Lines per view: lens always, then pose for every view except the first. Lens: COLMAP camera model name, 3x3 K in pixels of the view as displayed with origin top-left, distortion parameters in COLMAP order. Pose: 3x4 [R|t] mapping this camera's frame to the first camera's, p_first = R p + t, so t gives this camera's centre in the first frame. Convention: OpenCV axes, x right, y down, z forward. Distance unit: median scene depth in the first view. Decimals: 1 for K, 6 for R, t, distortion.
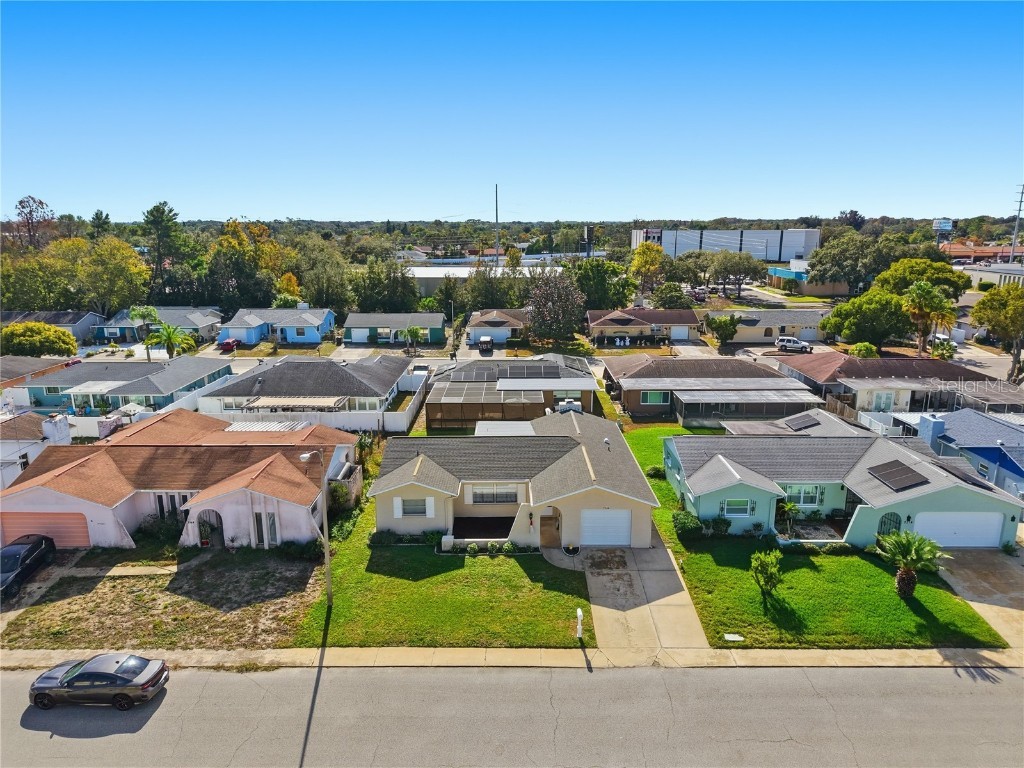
lens RADIAL K [[691.6, 0, 512.0], [0, 691.6, 384.0], [0, 0, 1]] dist [0.024086, 0.000216]
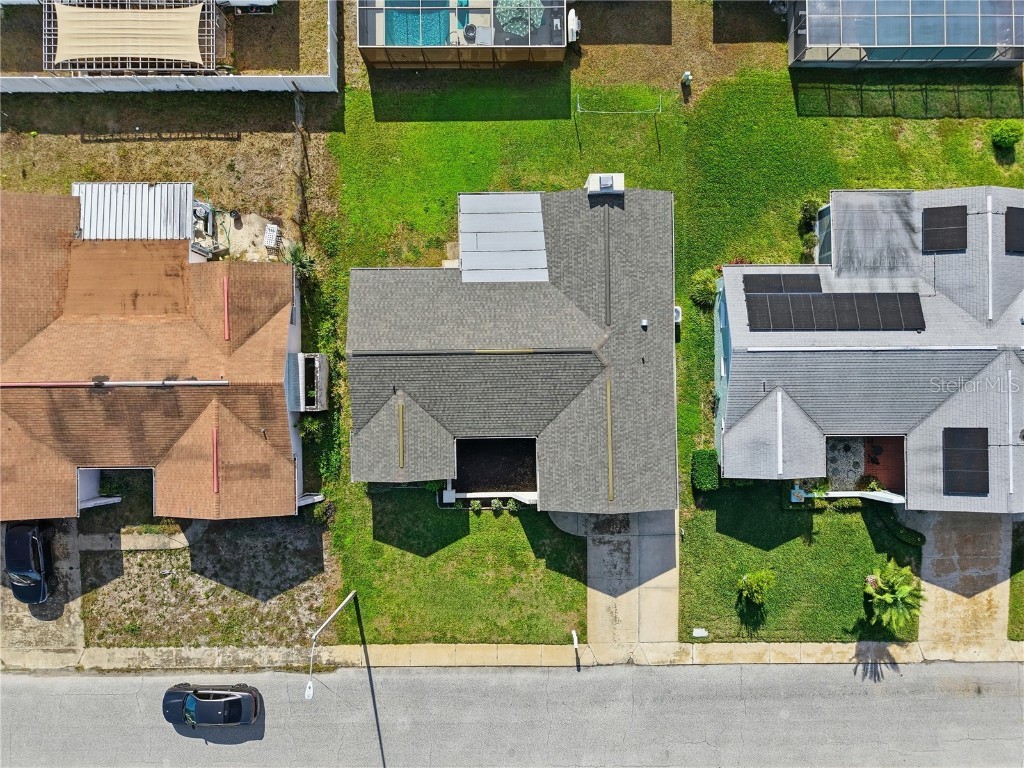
lens RADIAL K [[691.6, 0, 512.0], [0, 691.6, 384.0], [0, 0, 1]] dist [0.024086, 0.000216]
pose [[0.999767, -0.014700, 0.015778, -0.020810], [-0.011970, 0.230286, 0.973049, -0.821000], [-0.017937, -0.973012, 0.230056, 1.031439]]
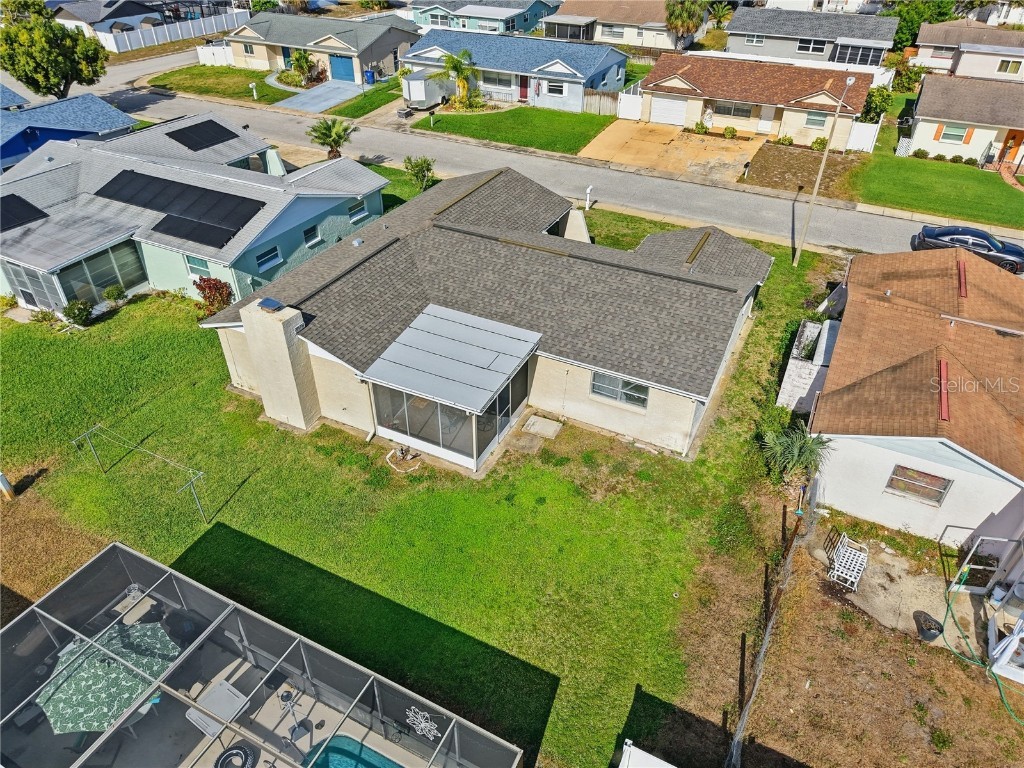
lens RADIAL K [[695.5, 0, 512.0], [0, 695.5, 384.0], [0, 0, 1]] dist [0.003960, 0.002267]
pose [[-0.893789, -0.262526, 0.363622, -0.296881], [0.098122, 0.676668, 0.729721, -0.331596], [-0.437622, 0.687896, -0.579039, 1.824384]]
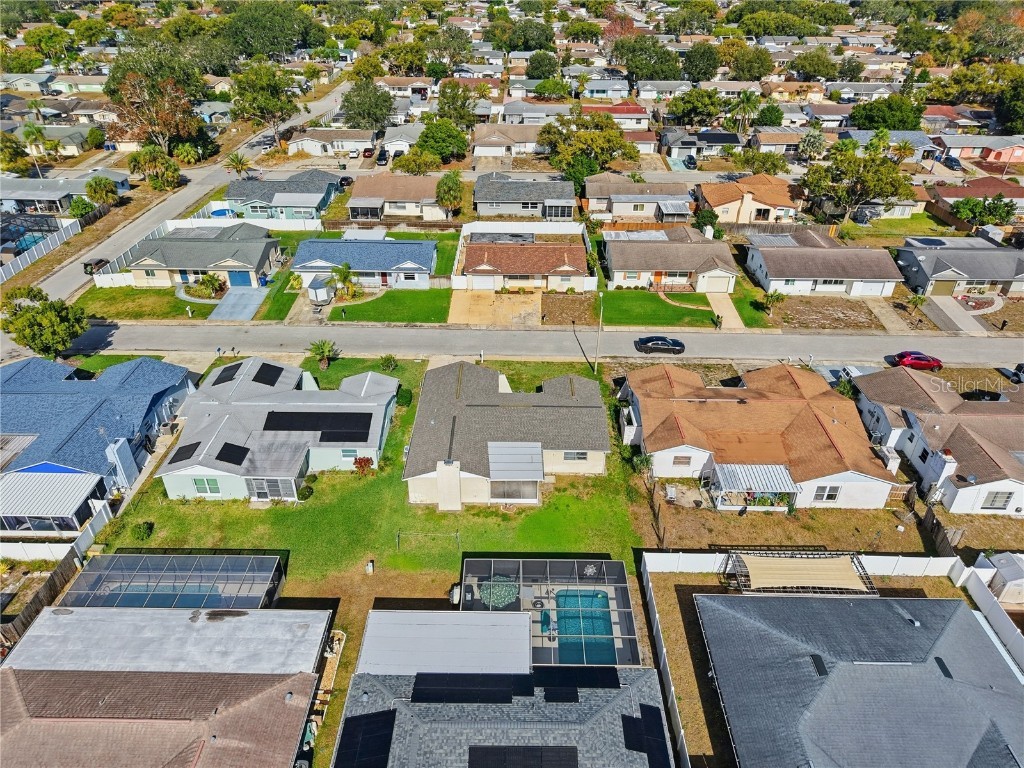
lens RADIAL K [[709.8, 0, 512.0], [0, 709.8, 384.0], [0, 0, 1]] dist [0.101454, -0.000184]
pose [[-0.999987, -0.003837, -0.003257, -0.003461], [-0.005015, 0.705439, 0.708753, -1.150309], [-0.000422, 0.708760, -0.705449, 2.469433]]
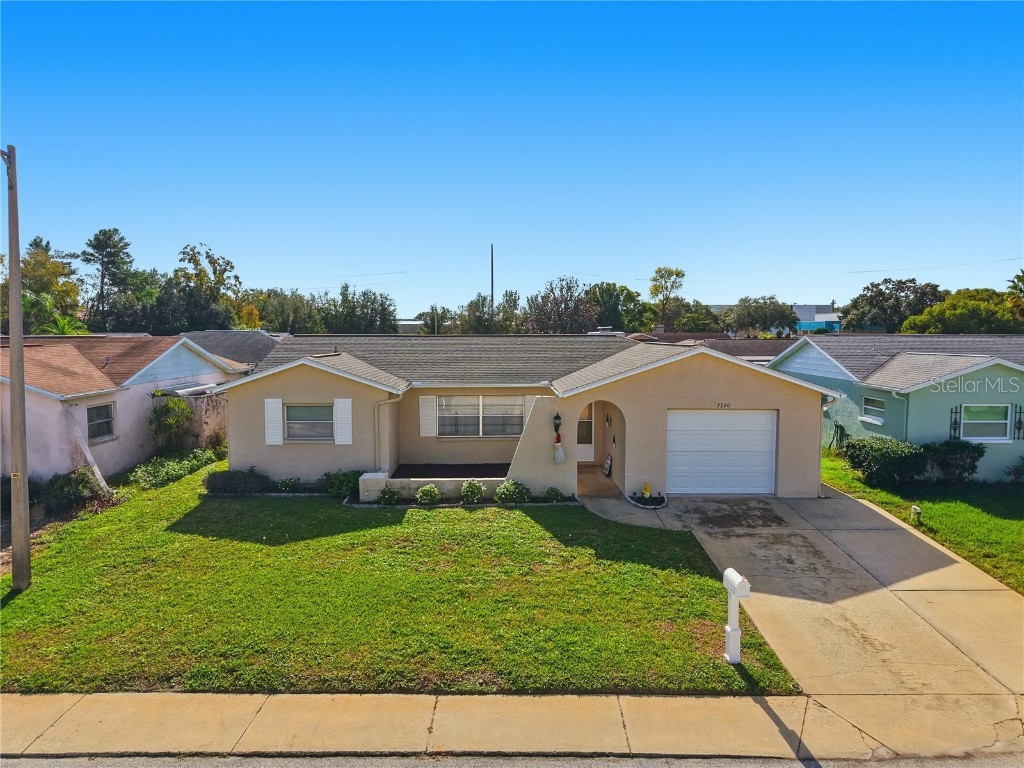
lens RADIAL K [[695.5, 0, 512.0], [0, 695.5, 384.0], [0, 0, 1]] dist [0.003960, 0.002267]
pose [[0.999975, 0.002531, 0.006541, -0.005972], [-0.001491, 0.988016, -0.154343, 0.258851], [-0.006853, 0.154329, 0.987996, 0.599046]]
